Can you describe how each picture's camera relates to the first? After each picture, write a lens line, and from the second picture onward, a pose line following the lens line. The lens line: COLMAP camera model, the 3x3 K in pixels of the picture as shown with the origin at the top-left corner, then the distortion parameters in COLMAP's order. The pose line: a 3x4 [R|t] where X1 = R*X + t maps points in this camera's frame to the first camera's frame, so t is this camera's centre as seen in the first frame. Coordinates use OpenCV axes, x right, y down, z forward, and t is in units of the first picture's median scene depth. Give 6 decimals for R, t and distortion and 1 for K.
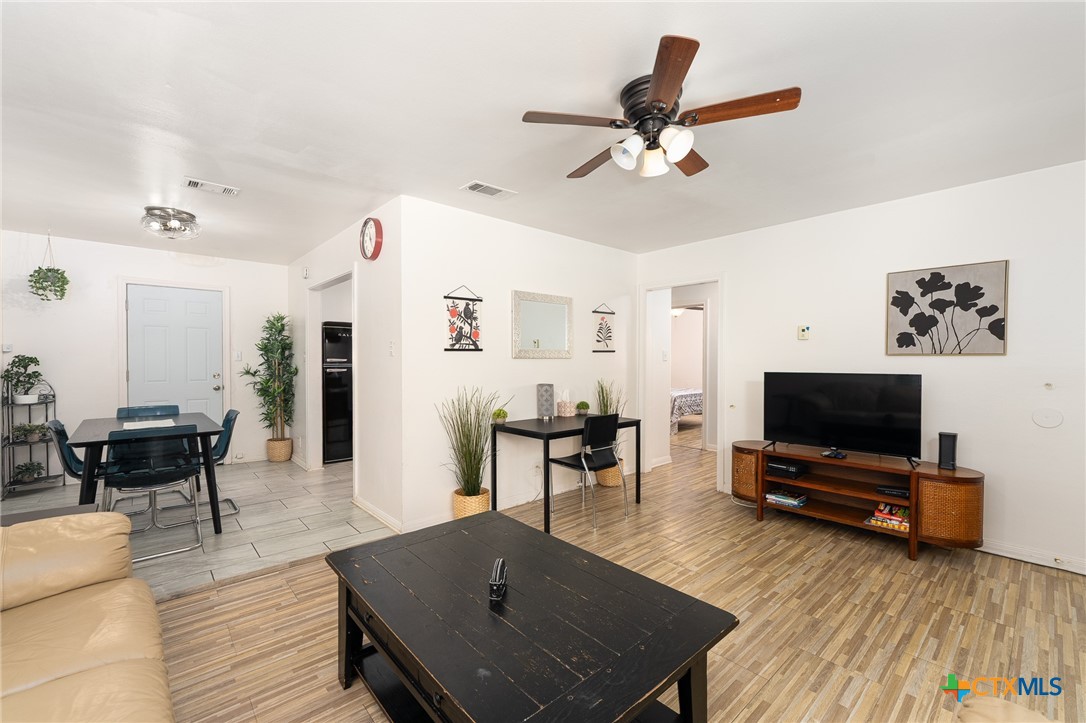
lens RADIAL K [[435.9, 0, 544.2], [0, 435.9, 365.6], [0, 0, 1]] dist [0.000671, -0.000226]
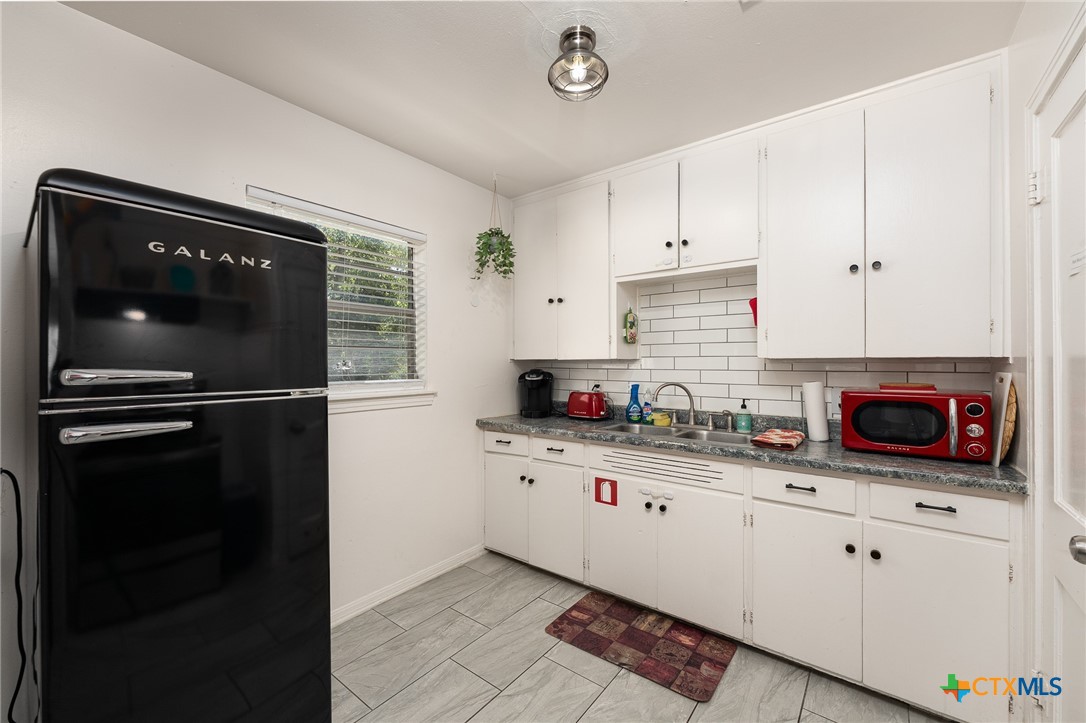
lens RADIAL K [[435.9, 0, 538.2], [0, 435.9, 360.6], [0, 0, 1]] dist [0.000671, -0.000226]
pose [[0.985220, -0.001089, 0.171290, -0.433610], [0.004173, 0.999836, -0.017648, -0.020566], [-0.171242, 0.018102, 0.985063, 1.042589]]
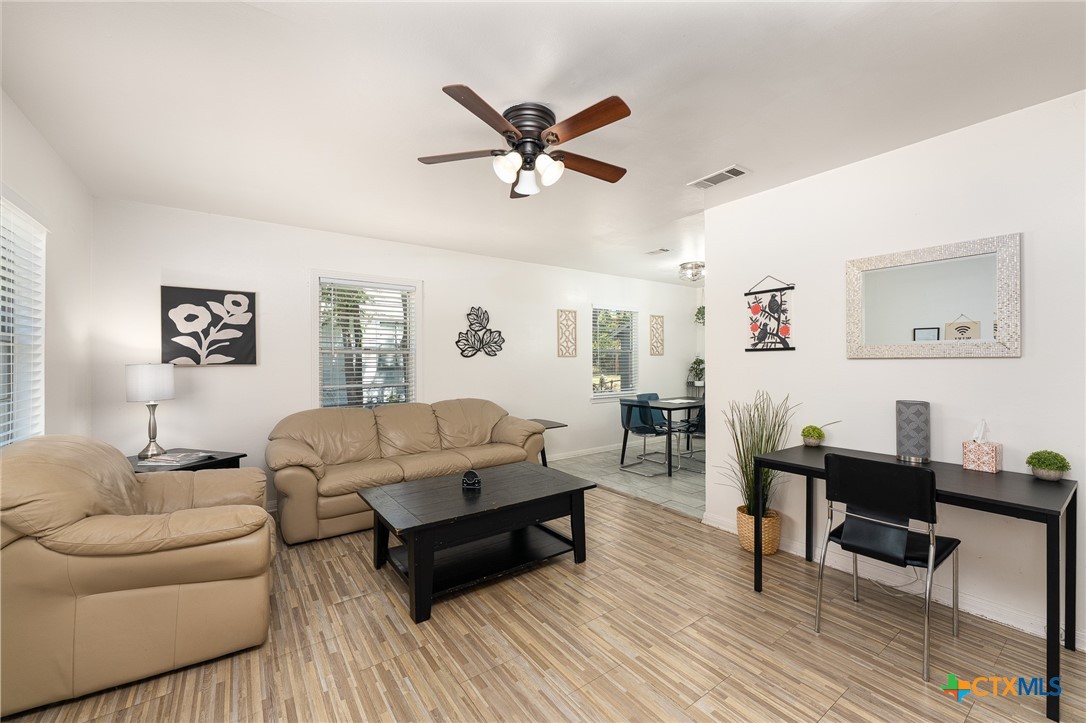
lens RADIAL K [[435.9, 0, 545.5], [0, 435.9, 367.5], [0, 0, 1]] dist [0.000671, -0.000226]
pose [[-0.112013, 0.014418, -0.993602, 0.649219], [-0.013896, 0.999774, 0.016074, -0.006490], [0.993610, 0.015608, -0.111787, 0.573708]]
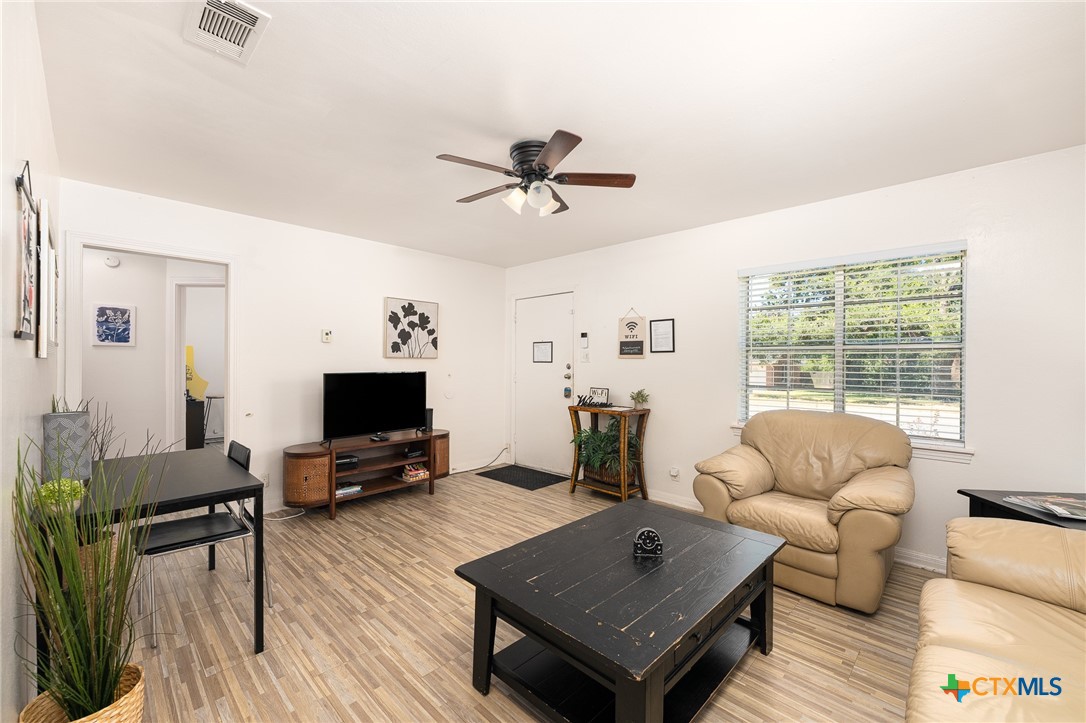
lens RADIAL K [[435.9, 0, 525.7], [0, 435.9, 364.5], [0, 0, 1]] dist [0.000671, -0.000226]
pose [[-0.030824, -0.005976, 0.999507, -0.485210], [0.010479, 0.999925, 0.006302, -0.006392], [-0.999470, 0.010668, -0.030759, 0.522169]]
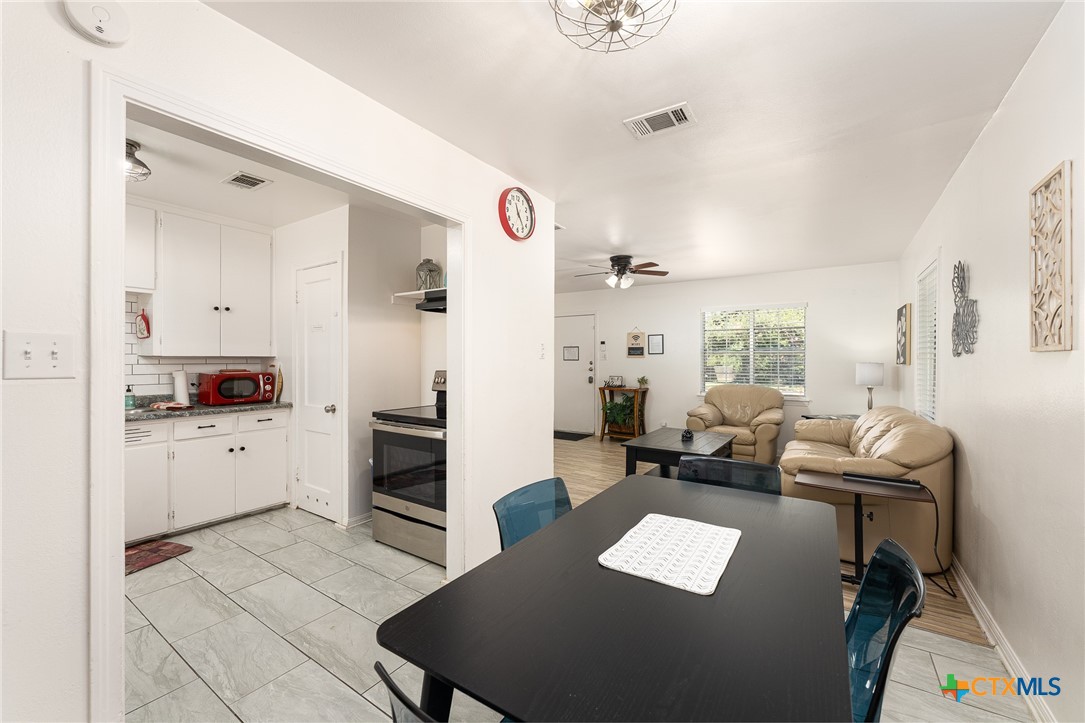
lens RADIAL K [[435.5, 0, 533.3], [0, 435.5, 360.3], [0, 0, 1]] dist [0.000671, -0.000226]
pose [[-0.216203, -0.003830, 0.976341, -1.042354], [0.014390, 0.999871, 0.007109, -0.019158], [-0.976242, 0.015587, -0.216120, 1.011027]]
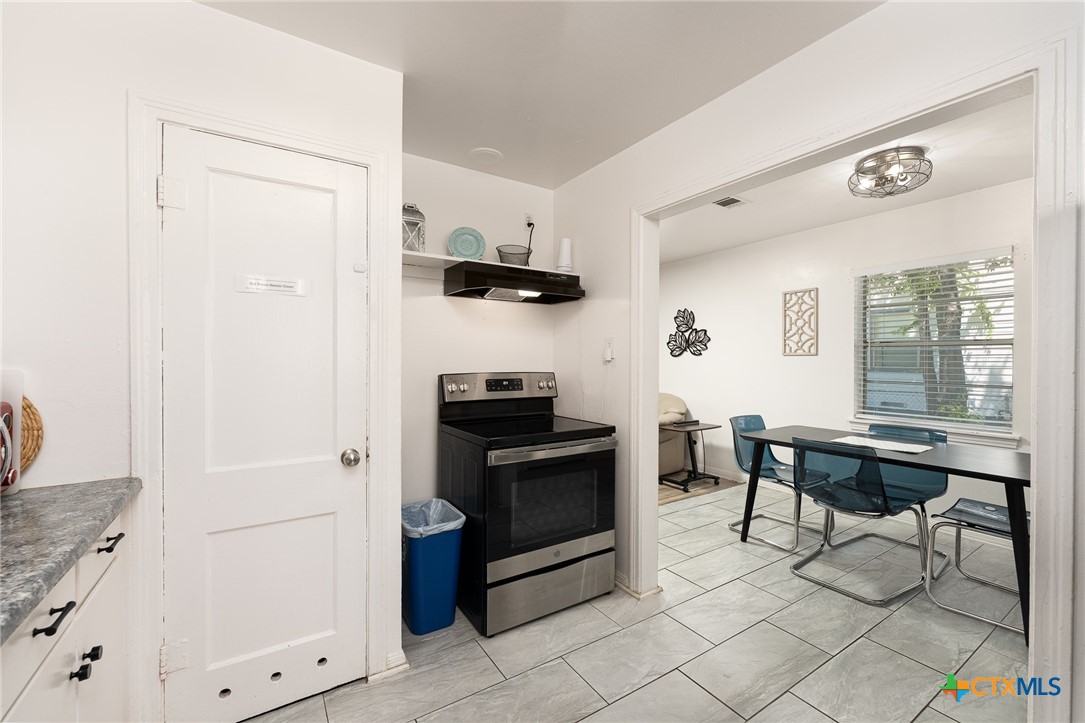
lens RADIAL K [[435.5, 0, 536.0], [0, 435.5, 364.9], [0, 0, 1]] dist [0.000671, -0.000226]
pose [[-0.982189, -0.008100, 0.187719, -0.357615], [-0.002212, 0.999500, 0.031554, -0.028004], [-0.187881, 0.030576, -0.981716, 1.610894]]
